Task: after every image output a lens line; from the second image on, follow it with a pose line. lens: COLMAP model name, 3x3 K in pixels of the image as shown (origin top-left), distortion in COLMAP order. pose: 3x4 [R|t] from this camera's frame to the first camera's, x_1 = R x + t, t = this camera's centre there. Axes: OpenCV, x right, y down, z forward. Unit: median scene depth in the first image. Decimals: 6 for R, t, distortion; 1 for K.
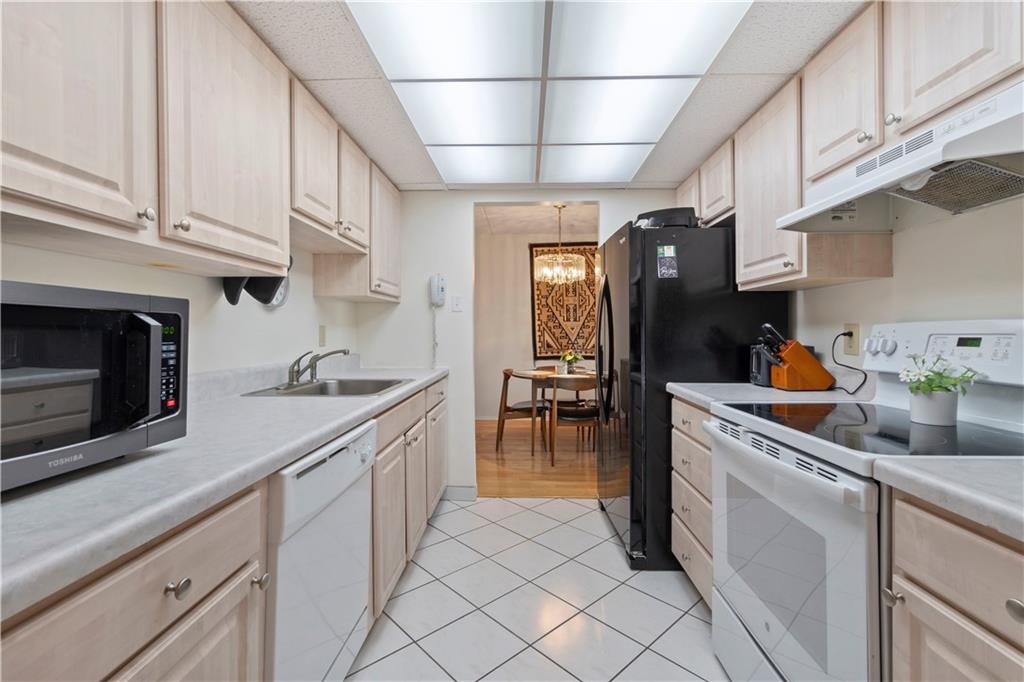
lens RADIAL K [[453.3, 0, 514.6], [0, 453.3, 332.3], [0, 0, 1]] dist [-0.004896, 0.001631]
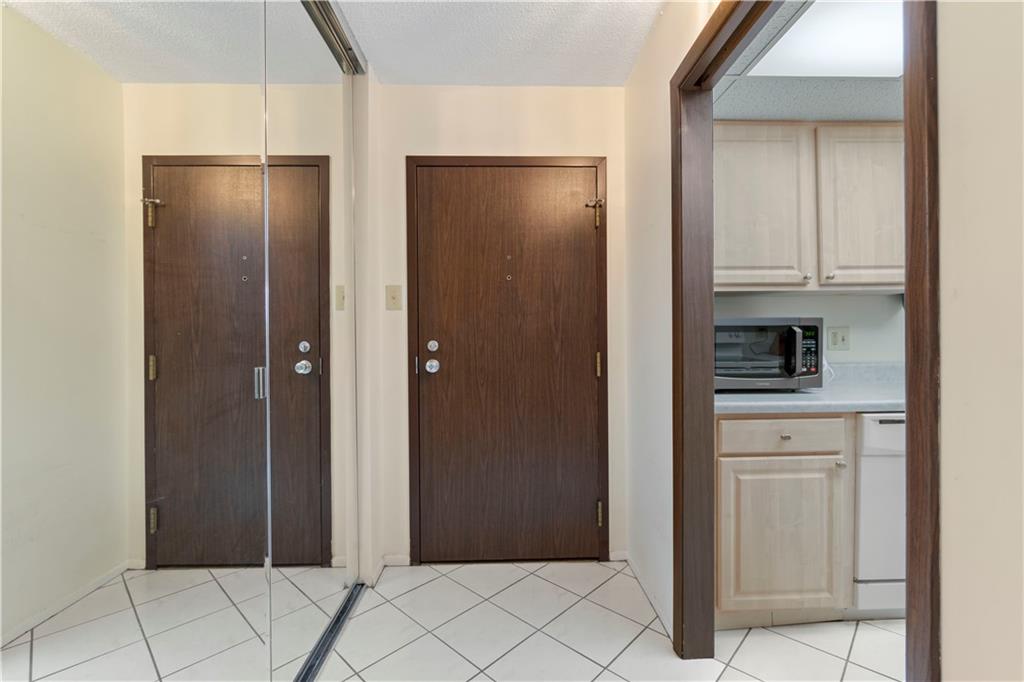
lens RADIAL K [[453.3, 0, 512.0], [0, 453.3, 338.3], [0, 0, 1]] dist [-0.004896, 0.001631]
pose [[0.052617, 0.006600, -0.998593, 0.621661], [0.012514, 0.999895, 0.007268, -0.008180], [0.998536, -0.012879, 0.052529, -0.237813]]
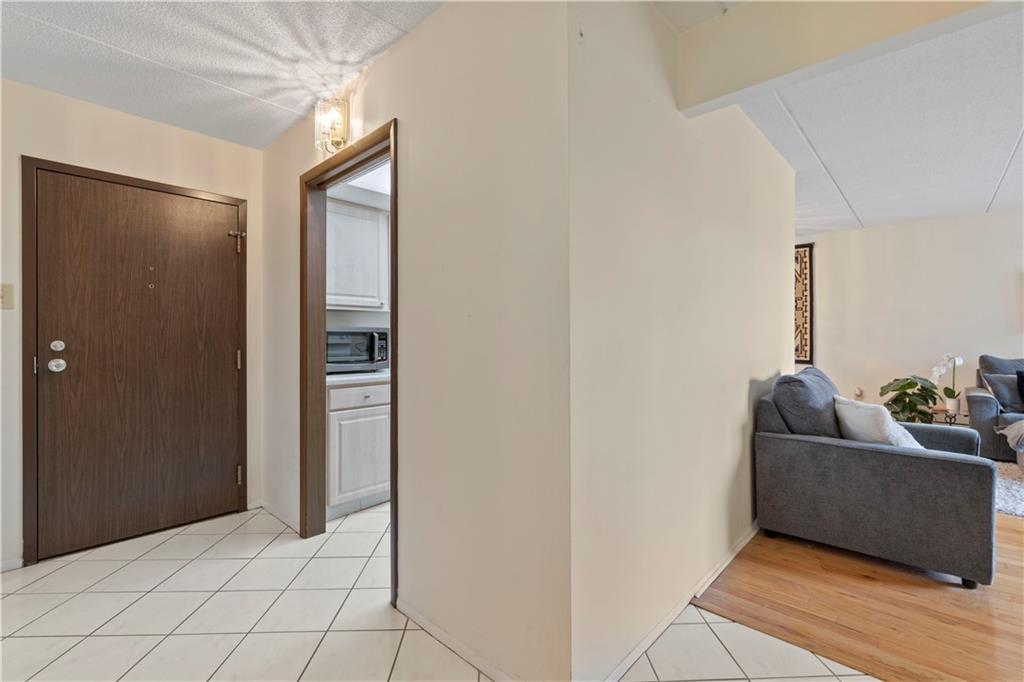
lens RADIAL K [[453.3, 0, 515.5], [0, 453.3, 337.8], [0, 0, 1]] dist [-0.004896, 0.001631]
pose [[0.752392, 0.003257, -0.658708, 1.190810], [0.001300, 0.999978, 0.006431, -0.010481], [0.658714, -0.005695, 0.752372, -0.498174]]
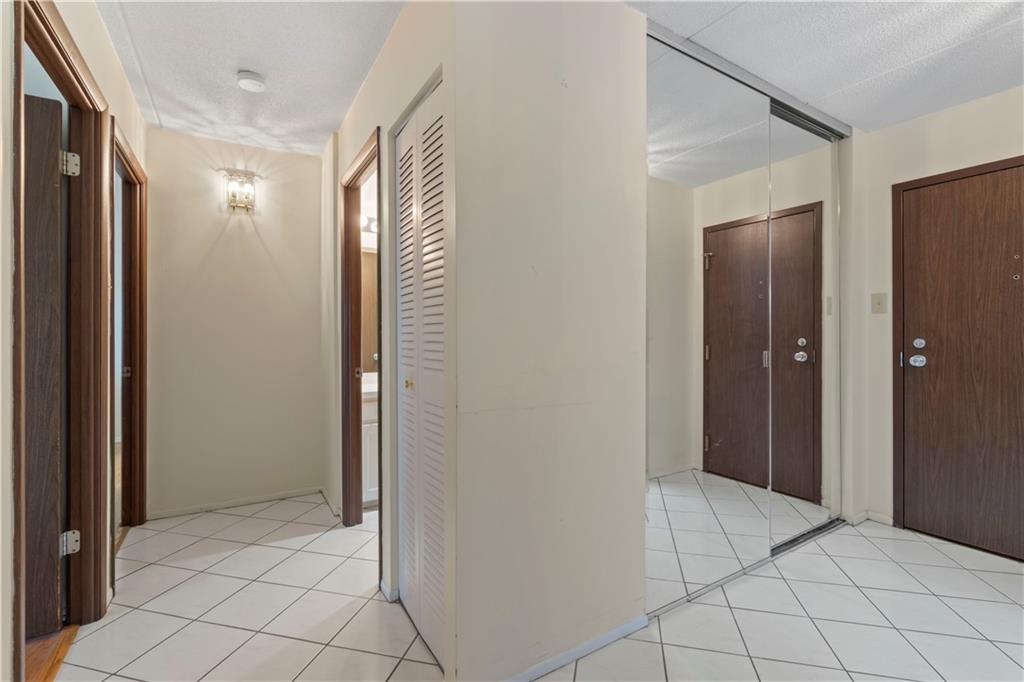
lens RADIAL K [[453.3, 0, 515.4], [0, 453.3, 334.9], [0, 0, 1]] dist [-0.004896, 0.001631]
pose [[-0.836073, 0.002604, -0.548612, 1.221663], [0.005508, 0.999978, -0.003648, -0.009441], [0.548591, -0.006072, -0.836069, 0.105468]]
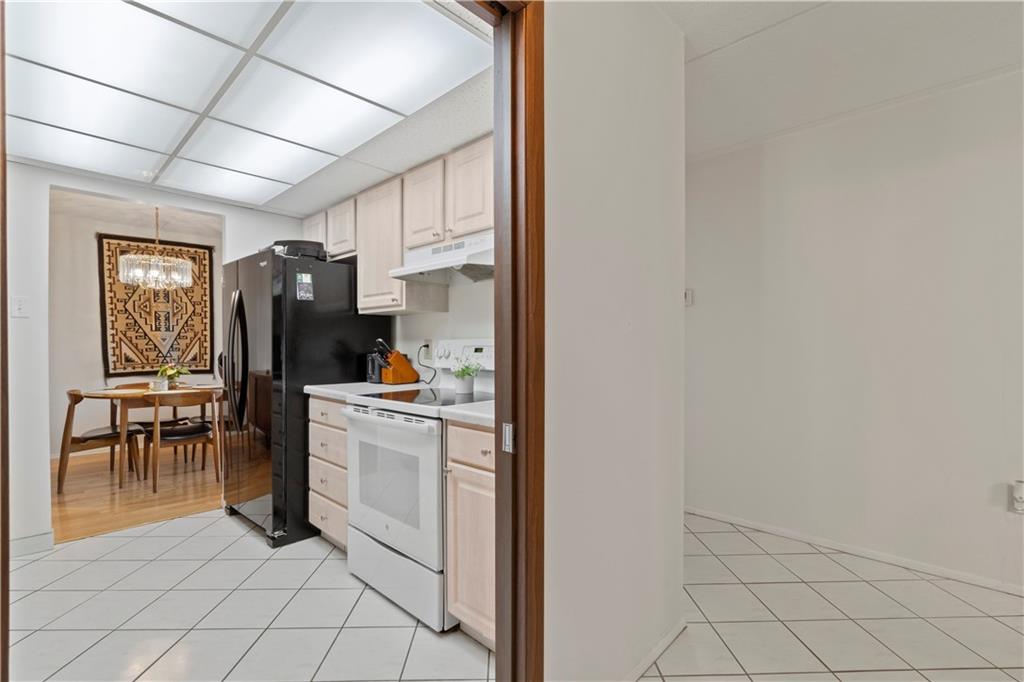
lens RADIAL K [[453.3, 0, 517.8], [0, 453.3, 341.9], [0, 0, 1]] dist [-0.004896, 0.001631]
pose [[0.663701, 0.005552, 0.747977, -0.224262], [-0.002733, 0.999984, -0.004998, -0.003106], [-0.747993, 0.001274, 0.663706, -0.276046]]
